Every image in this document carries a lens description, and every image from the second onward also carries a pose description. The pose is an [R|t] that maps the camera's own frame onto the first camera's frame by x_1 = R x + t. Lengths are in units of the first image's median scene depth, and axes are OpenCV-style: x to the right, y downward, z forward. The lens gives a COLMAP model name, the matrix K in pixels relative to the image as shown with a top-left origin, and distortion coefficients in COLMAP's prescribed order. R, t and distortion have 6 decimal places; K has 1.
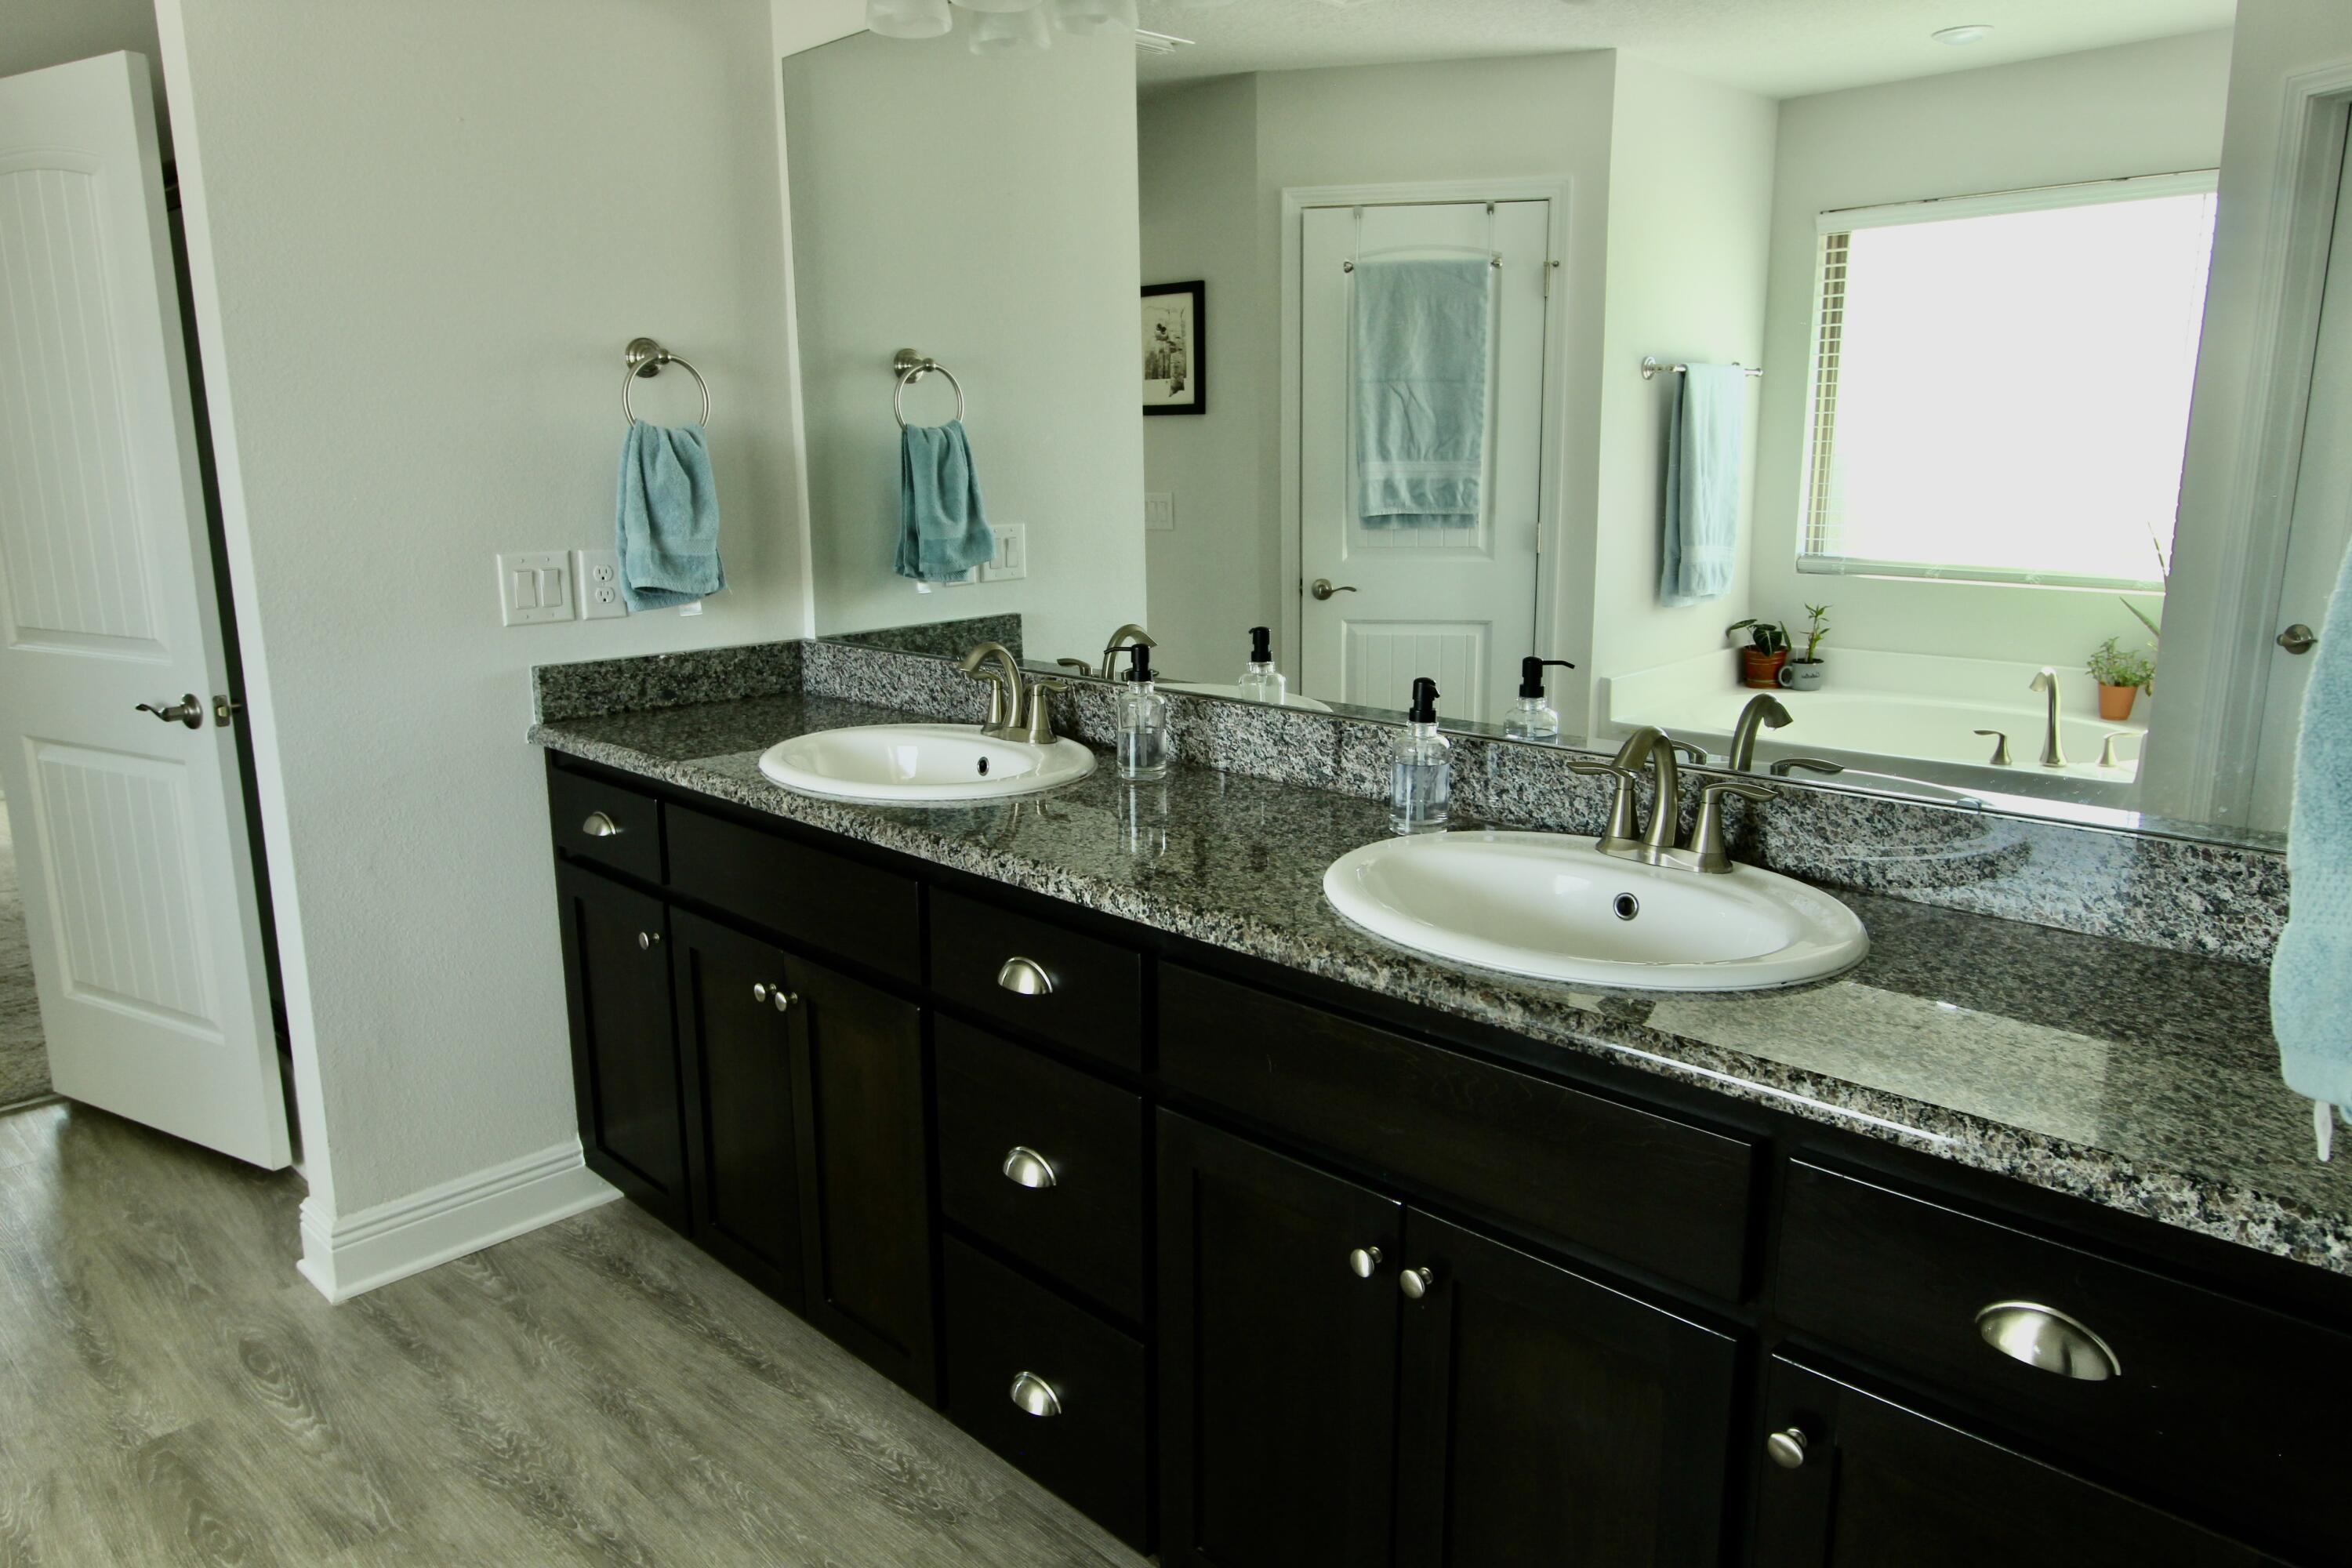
lens RADIAL K [[1535.7, 0, 1179.1], [0, 1535.7, 785.3], [0, 0, 1]] dist [-0.018702, 0.014448]
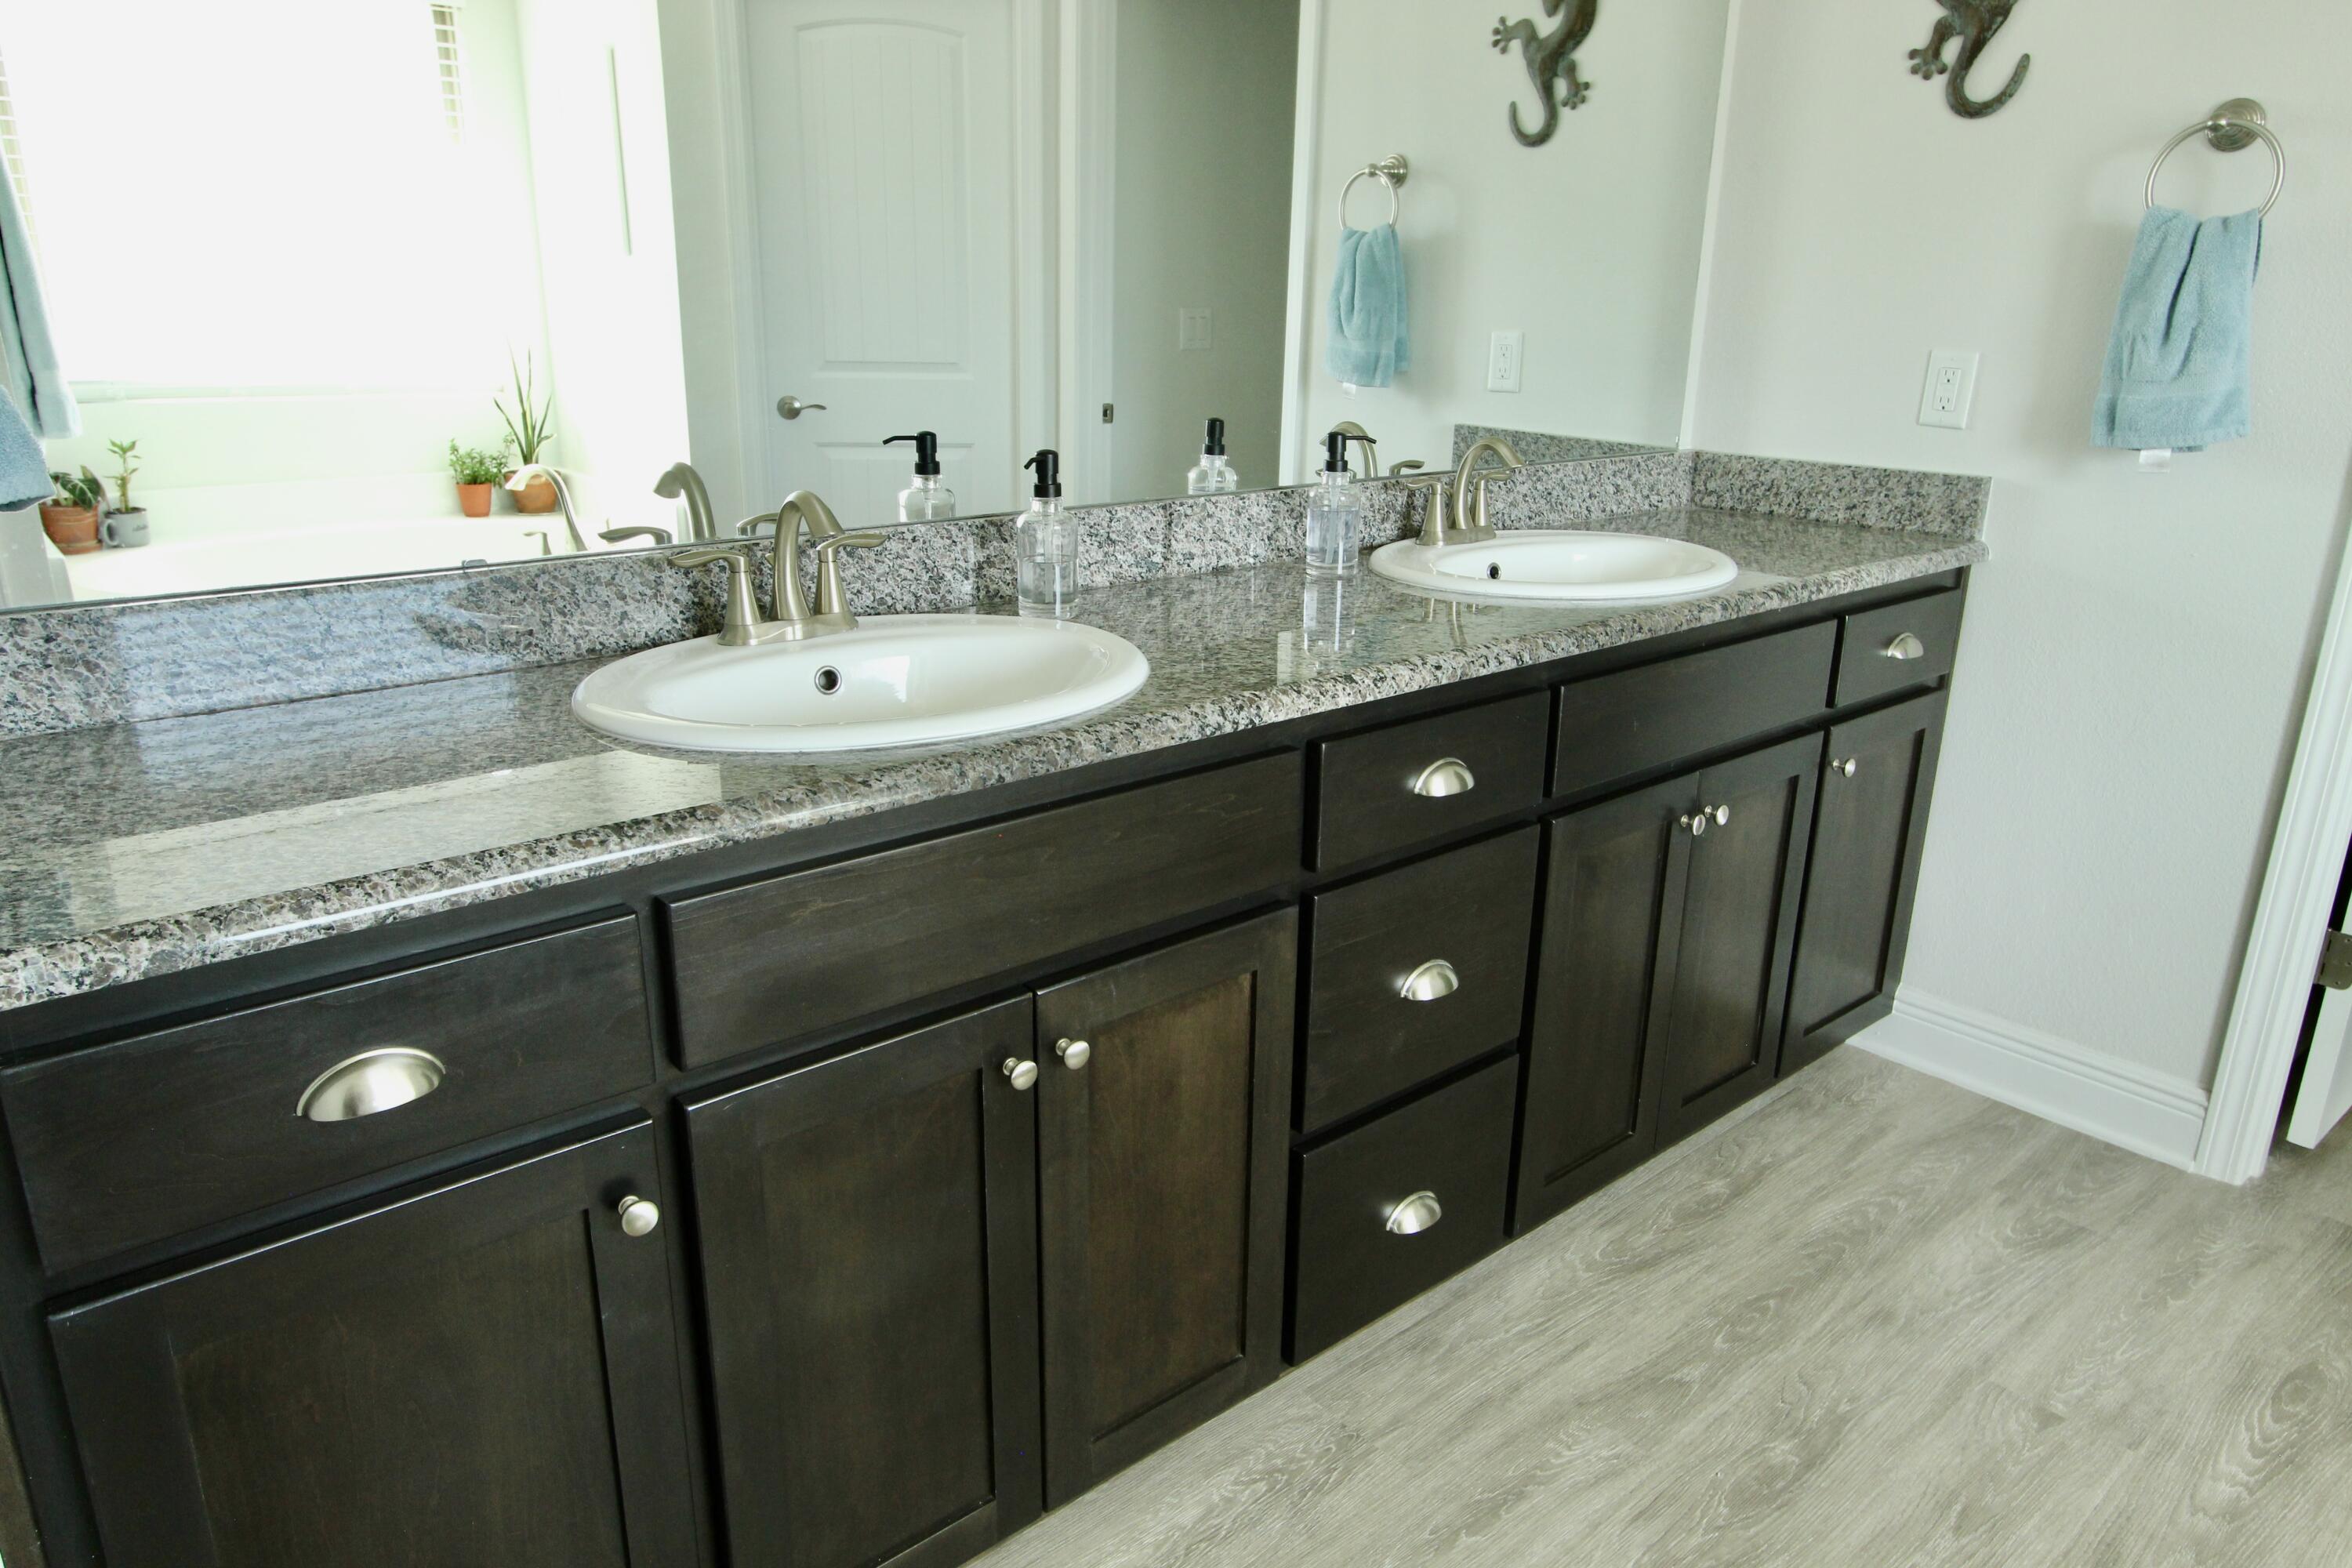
lens RADIAL K [[1535.7, 0, 1176.4], [0, 1535.7, 778.9], [0, 0, 1]] dist [-0.018702, 0.014448]
pose [[0.091530, -0.294856, 0.951148, -0.865464], [0.198614, 0.941371, 0.272713, -0.140597], [-0.975794, 0.163950, 0.144726, 0.878976]]
